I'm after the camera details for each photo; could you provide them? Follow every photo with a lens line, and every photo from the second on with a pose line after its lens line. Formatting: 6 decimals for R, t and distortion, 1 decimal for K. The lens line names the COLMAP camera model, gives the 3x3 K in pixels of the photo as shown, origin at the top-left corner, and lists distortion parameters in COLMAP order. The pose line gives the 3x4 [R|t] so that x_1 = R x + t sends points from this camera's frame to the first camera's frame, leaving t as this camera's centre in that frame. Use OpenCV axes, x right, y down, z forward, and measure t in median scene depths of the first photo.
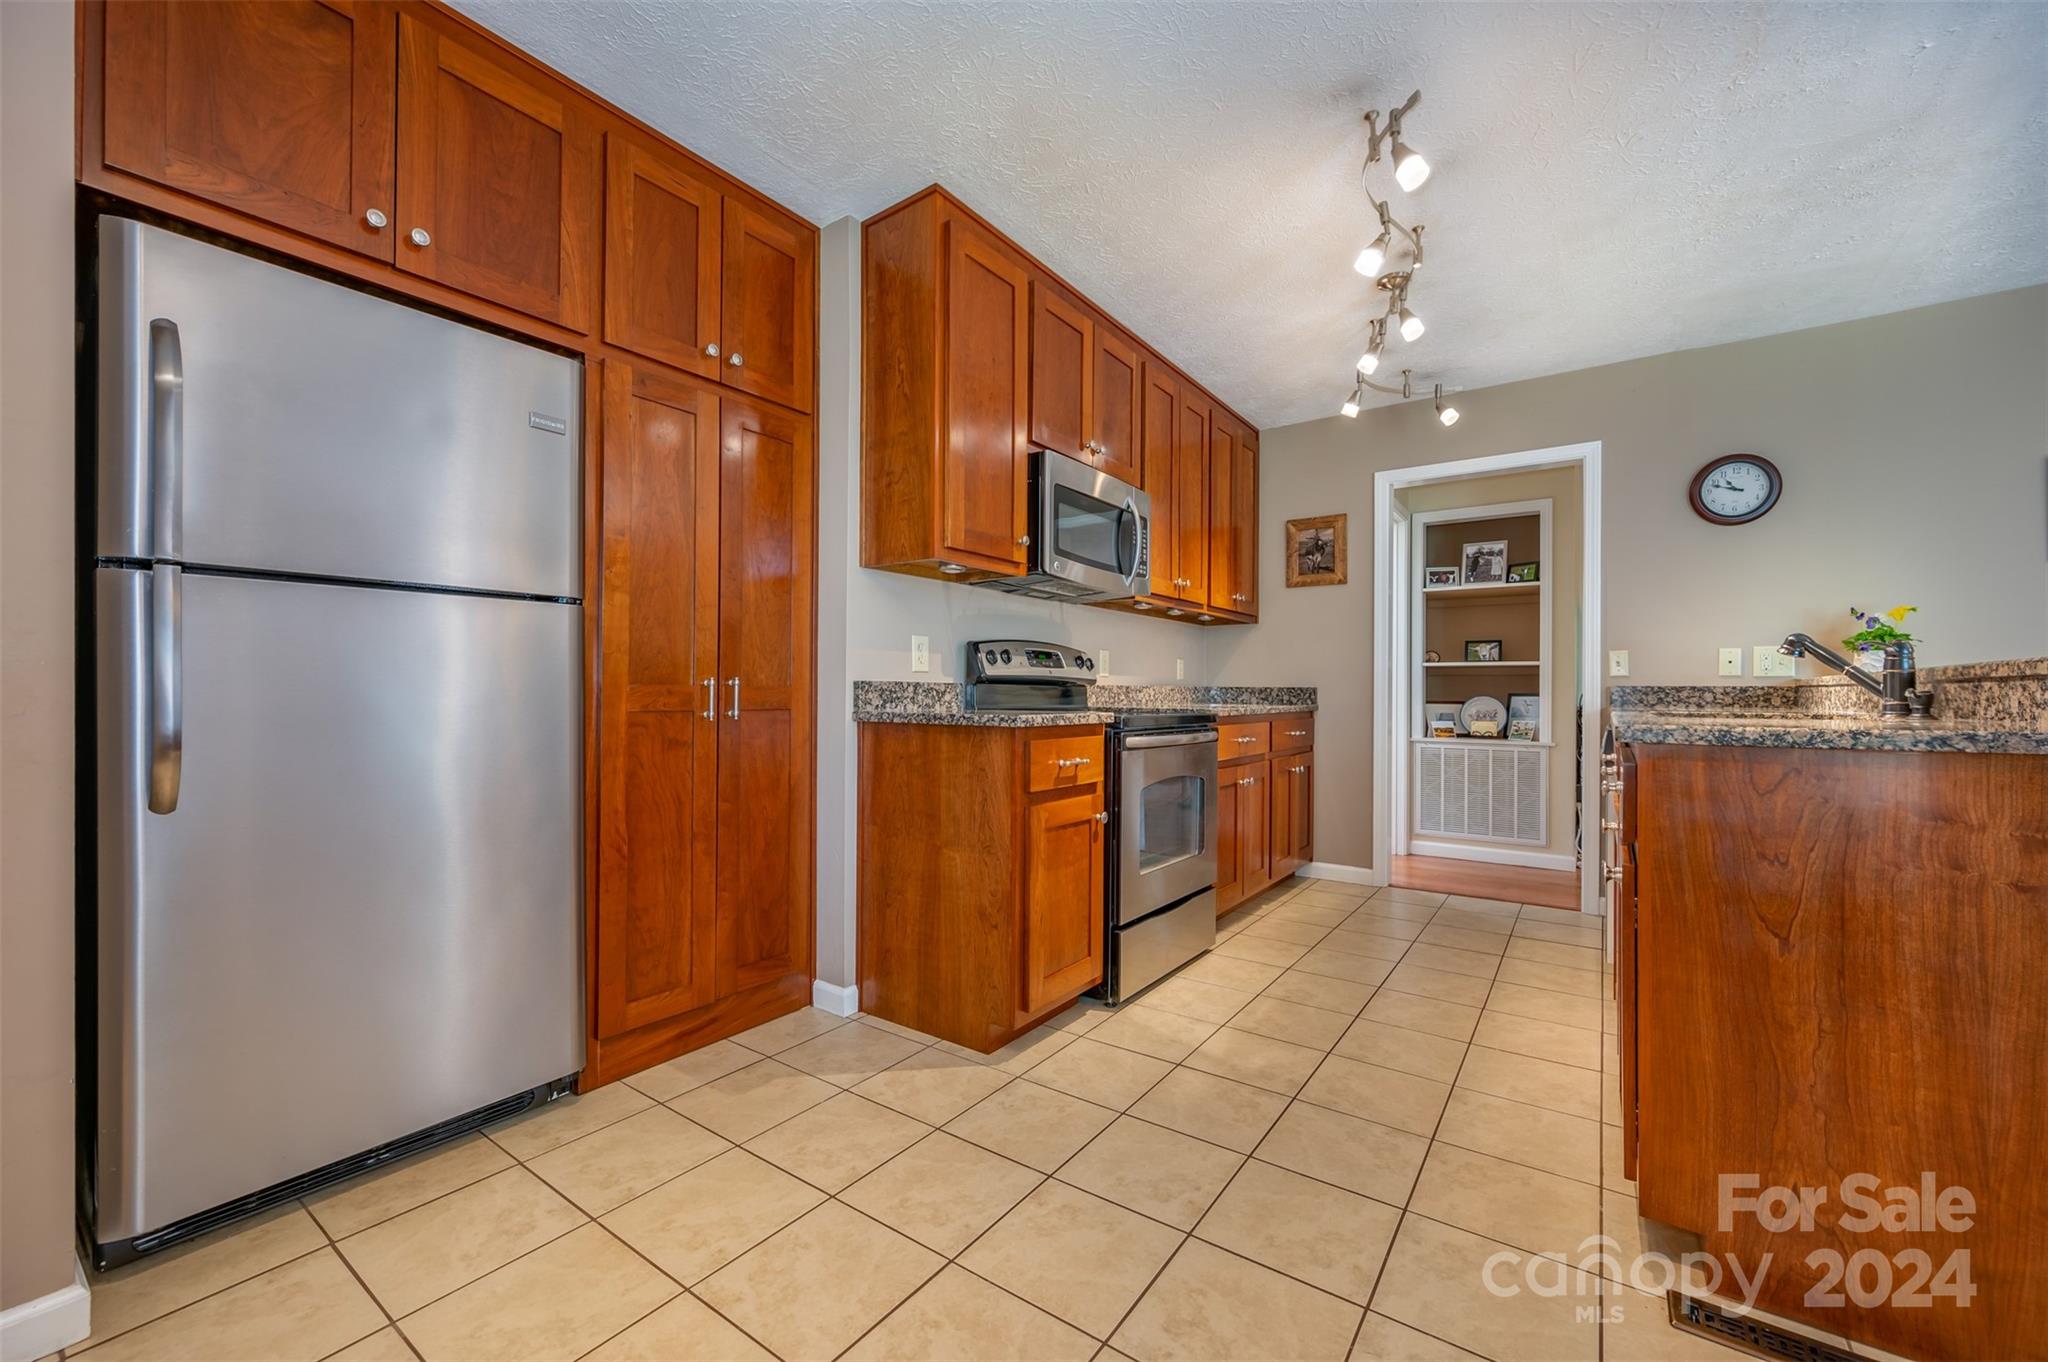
lens RADIAL K [[801.2, 0, 1030.0], [0, 801.2, 689.1], [0, 0, 1]] dist [-0.001711, 0.000155]
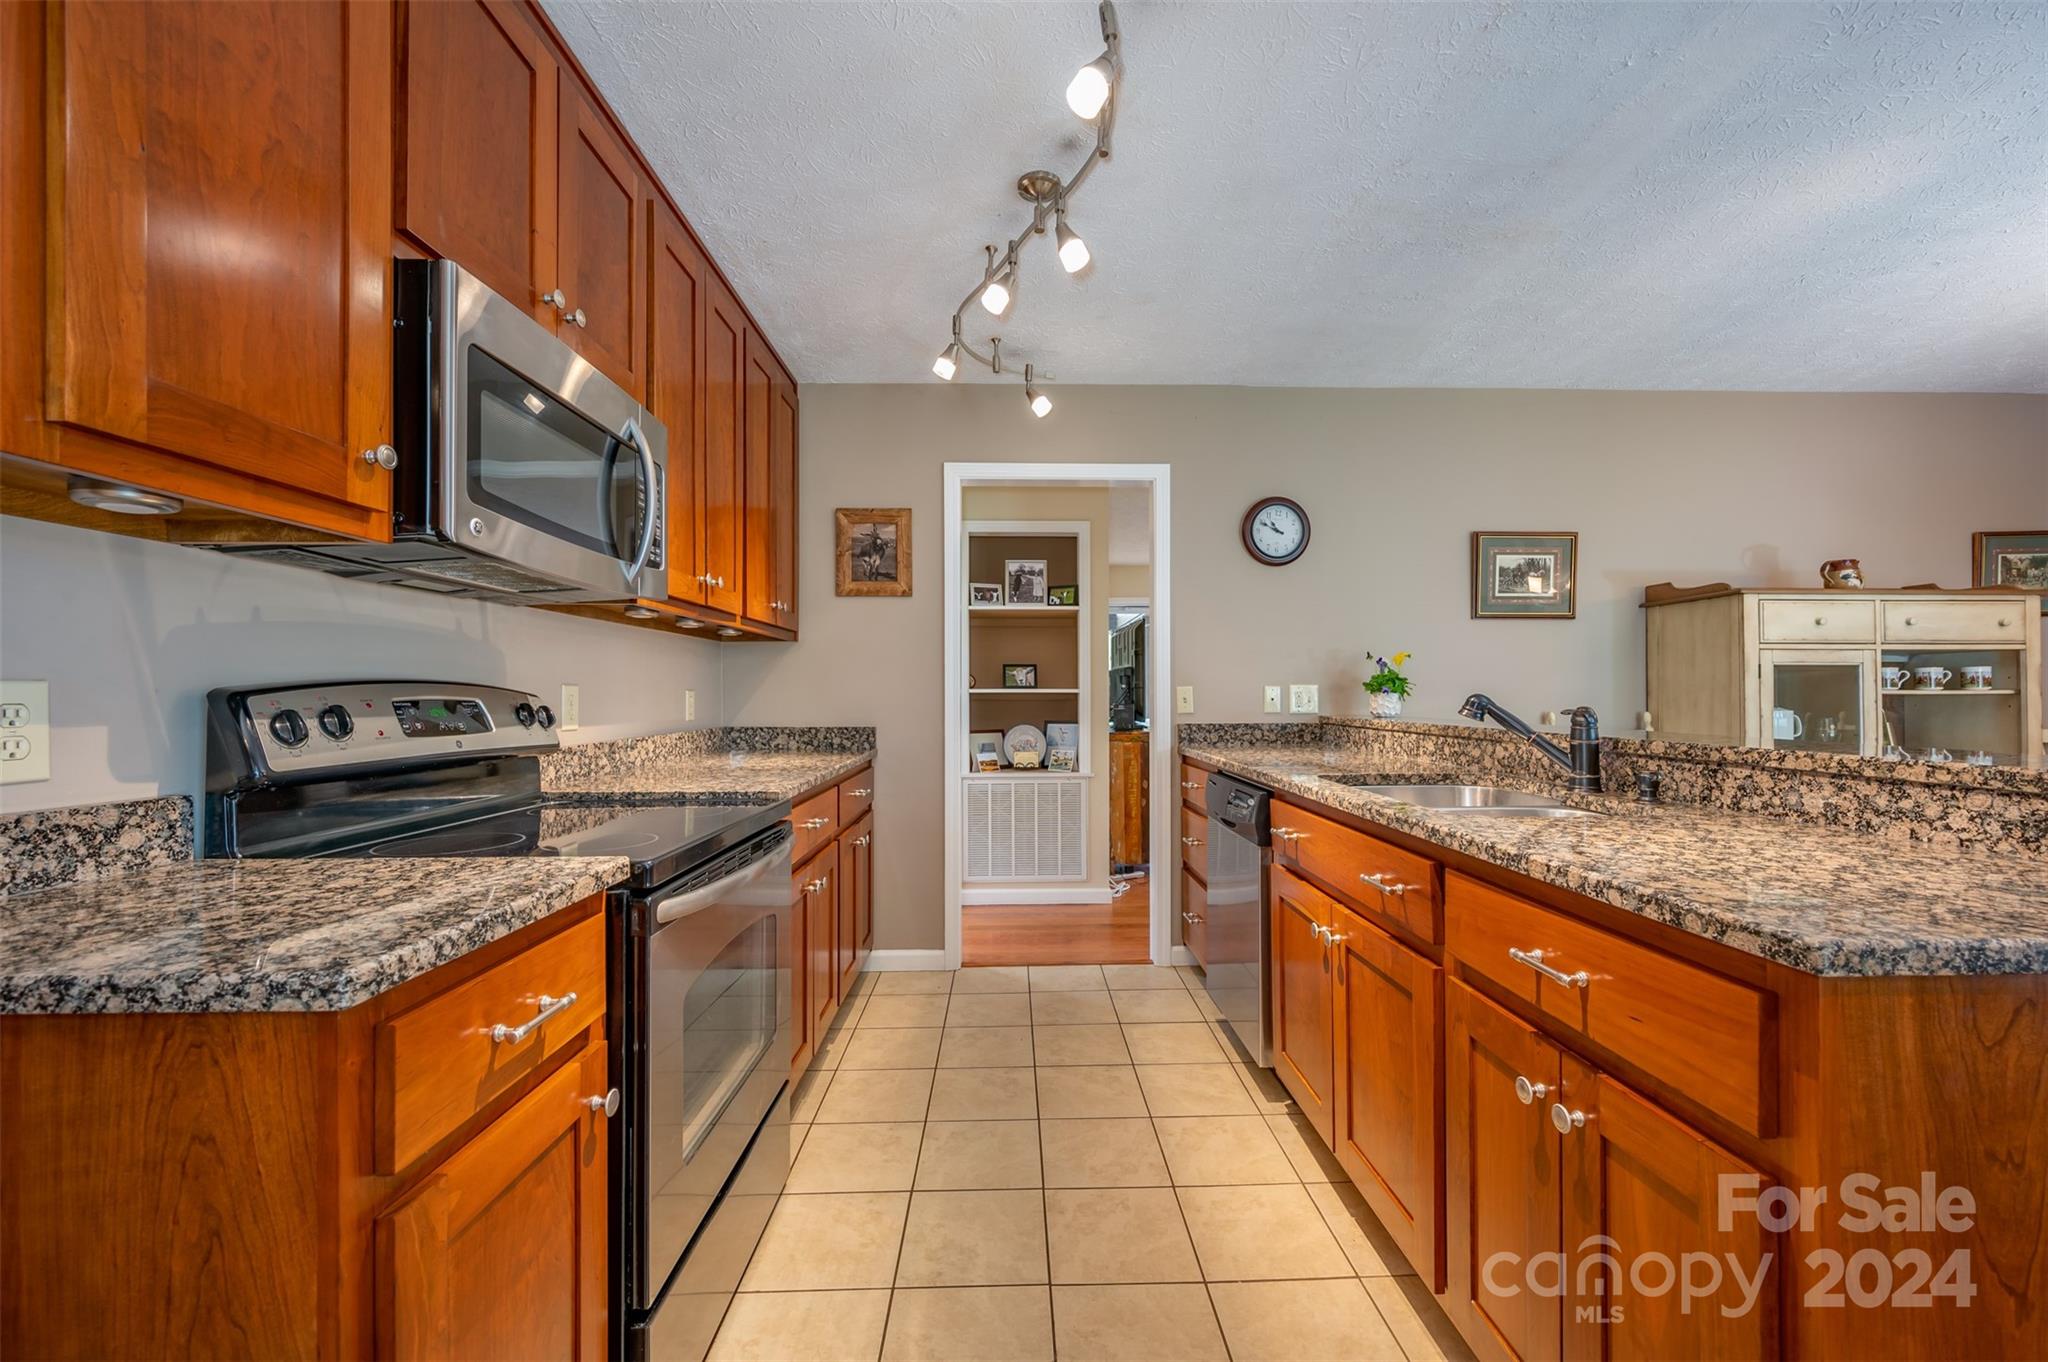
lens RADIAL K [[801.2, 0, 1026.7], [0, 801.2, 688.5], [0, 0, 1]] dist [-0.001711, 0.000155]
pose [[0.798606, -0.004536, 0.601837, 0.007586], [0.005033, 0.999987, 0.000857, -0.050603], [-0.601833, 0.002345, 0.798619, 0.371405]]
